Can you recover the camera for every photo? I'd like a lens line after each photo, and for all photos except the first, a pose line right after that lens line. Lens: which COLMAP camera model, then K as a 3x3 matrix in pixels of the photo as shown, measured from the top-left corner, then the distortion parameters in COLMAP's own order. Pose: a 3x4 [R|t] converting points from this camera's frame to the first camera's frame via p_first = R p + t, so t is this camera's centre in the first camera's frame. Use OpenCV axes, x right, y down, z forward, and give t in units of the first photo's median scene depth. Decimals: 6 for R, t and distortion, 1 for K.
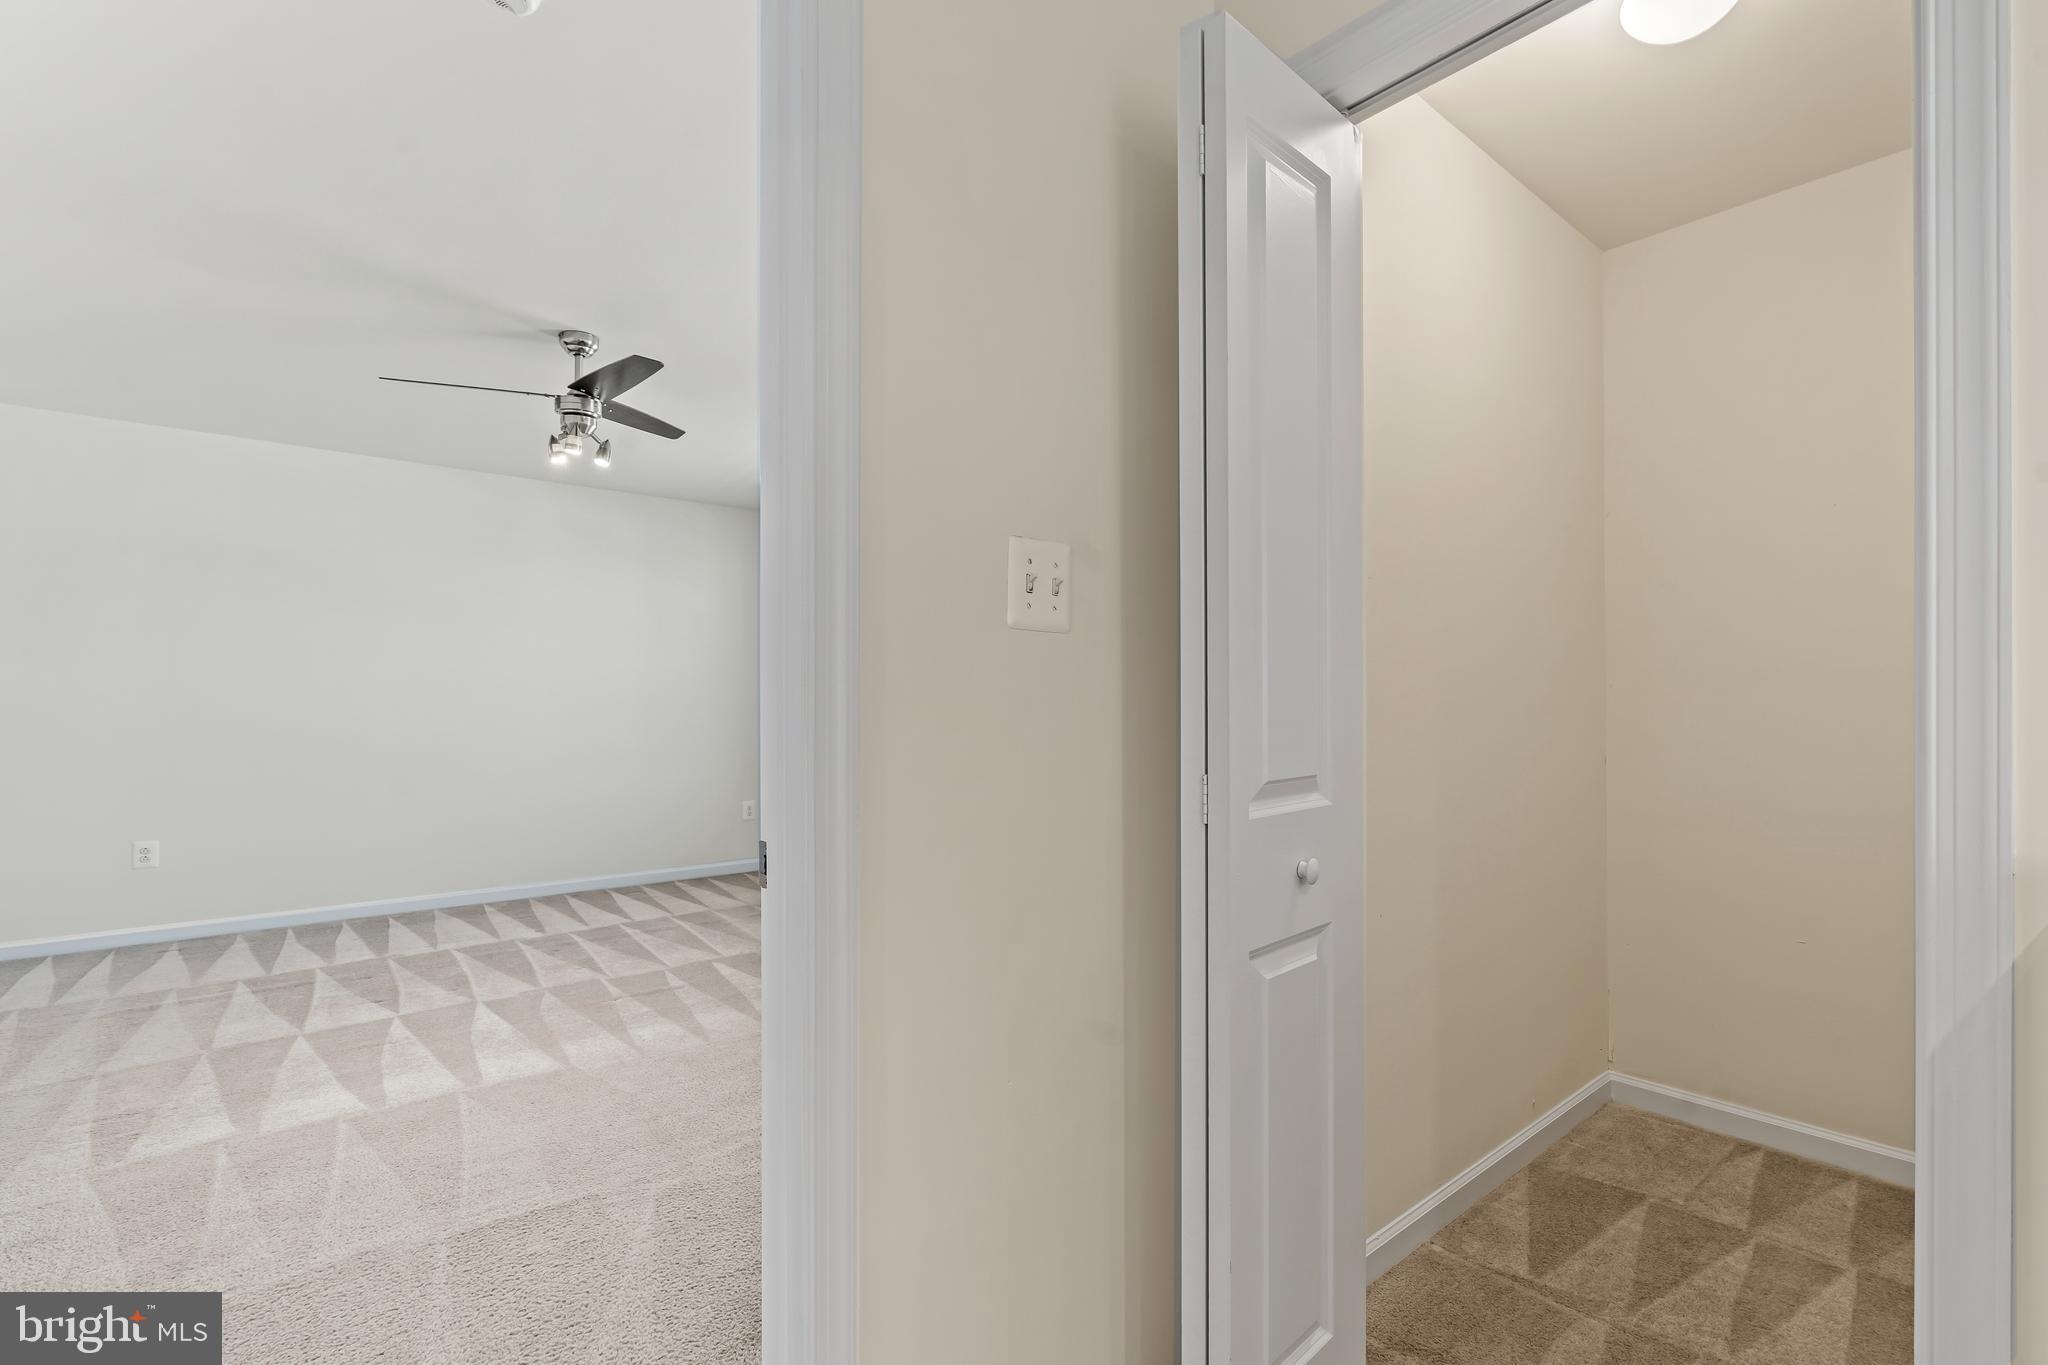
lens RADIAL K [[932.1, 0, 1026.9], [0, 932.1, 689.4], [0, 0, 1]] dist [-0.005702, 0.002105]
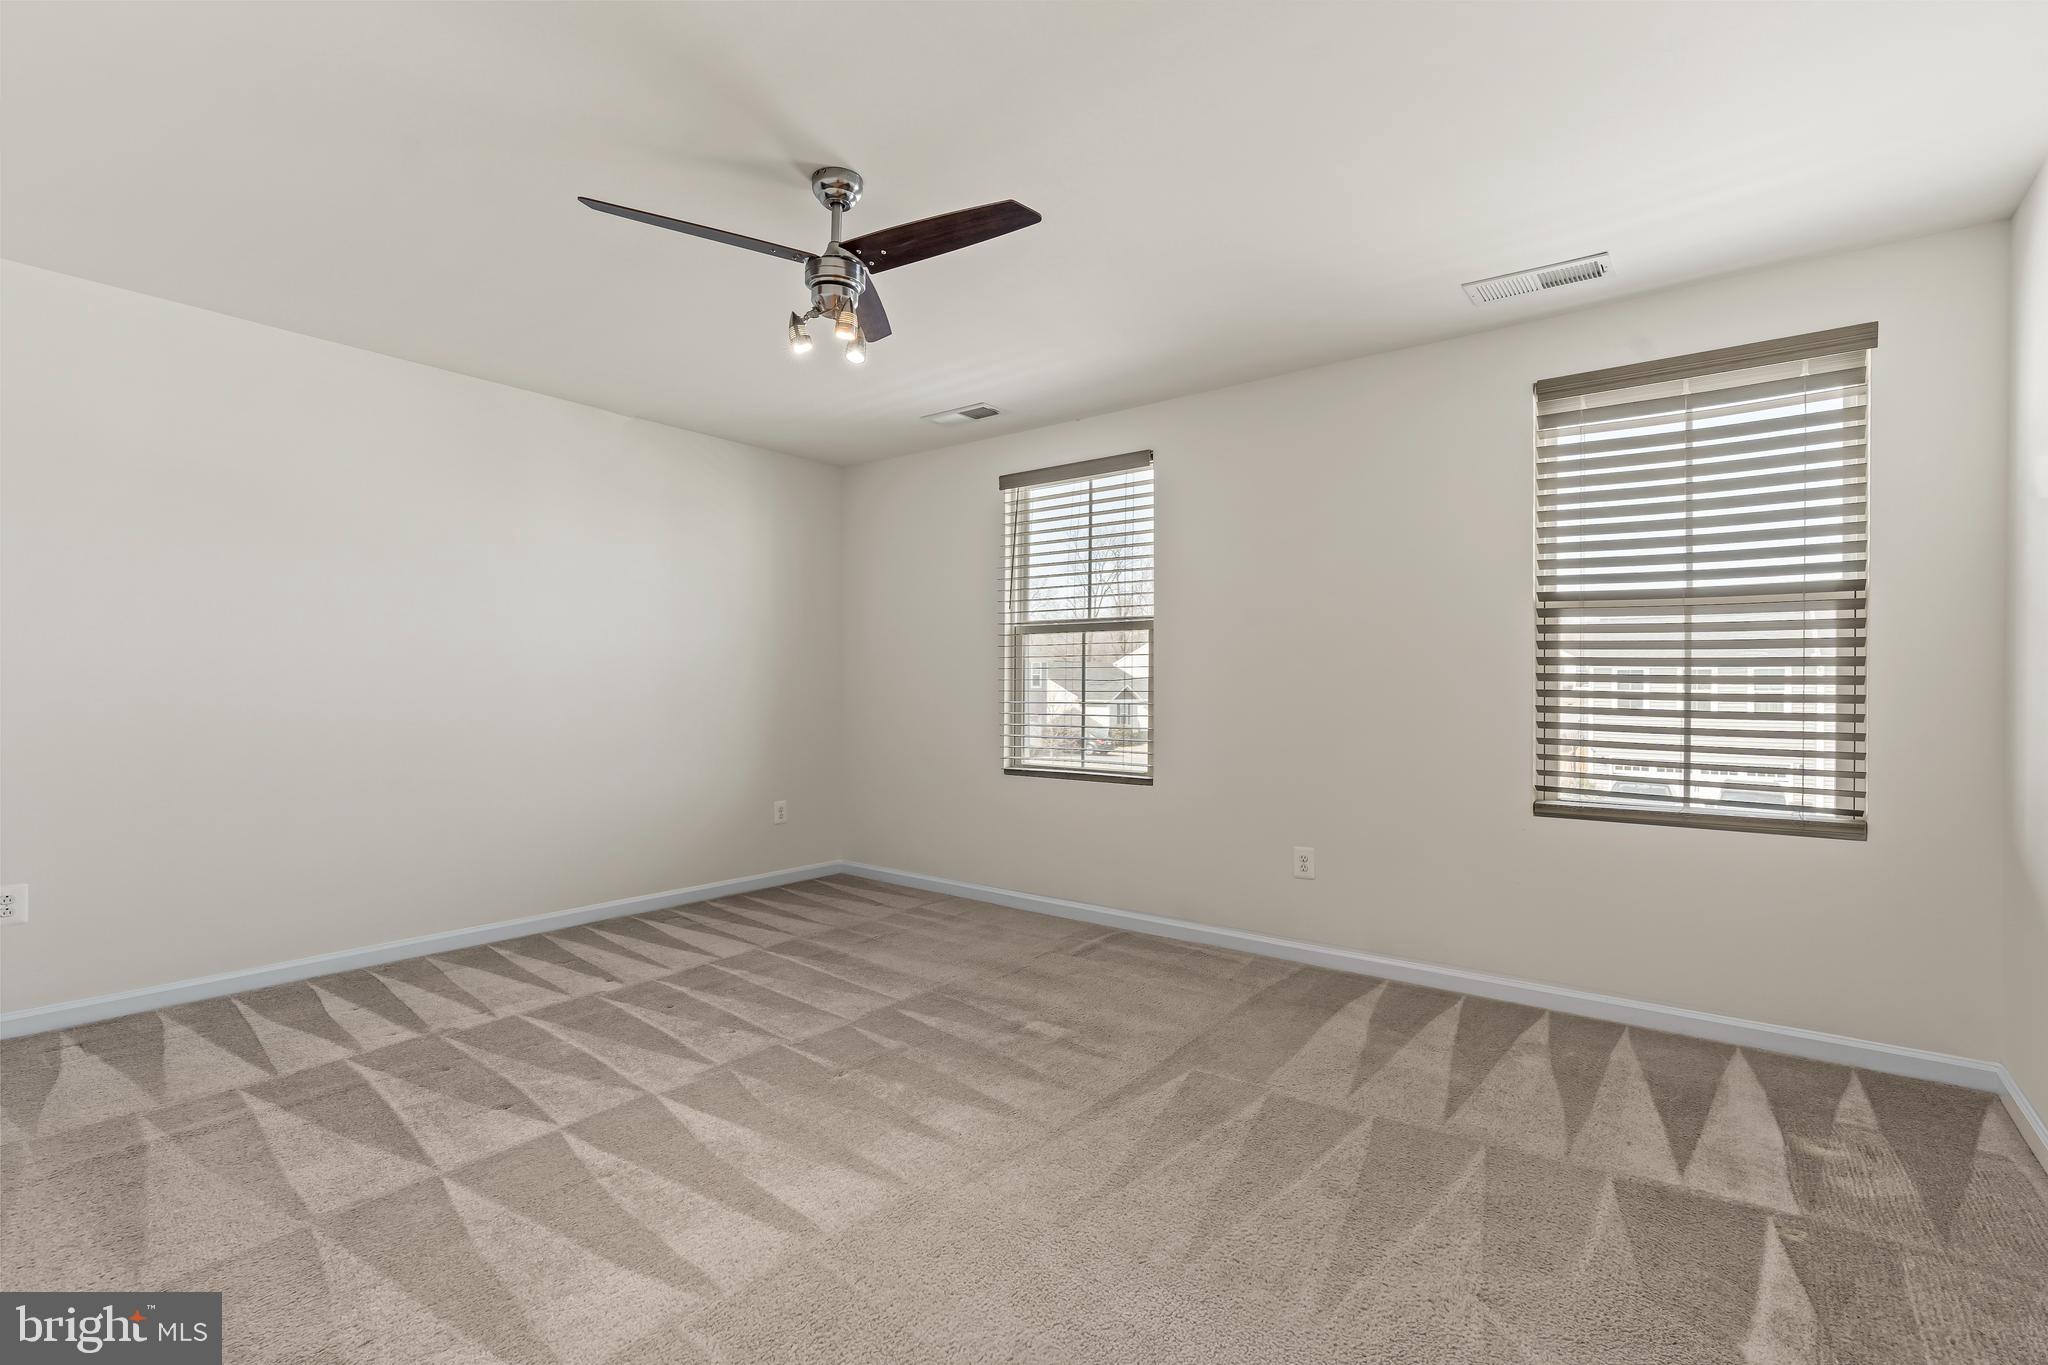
lens RADIAL K [[932.1, 0, 1026.9], [0, 932.1, 689.4], [0, 0, 1]] dist [-0.005702, 0.002105]
pose [[0.976333, 0.004567, 0.216226, -0.477299], [-0.008121, 0.999846, 0.015551, 0.007289], [-0.216122, -0.016939, 0.976219, 0.241780]]
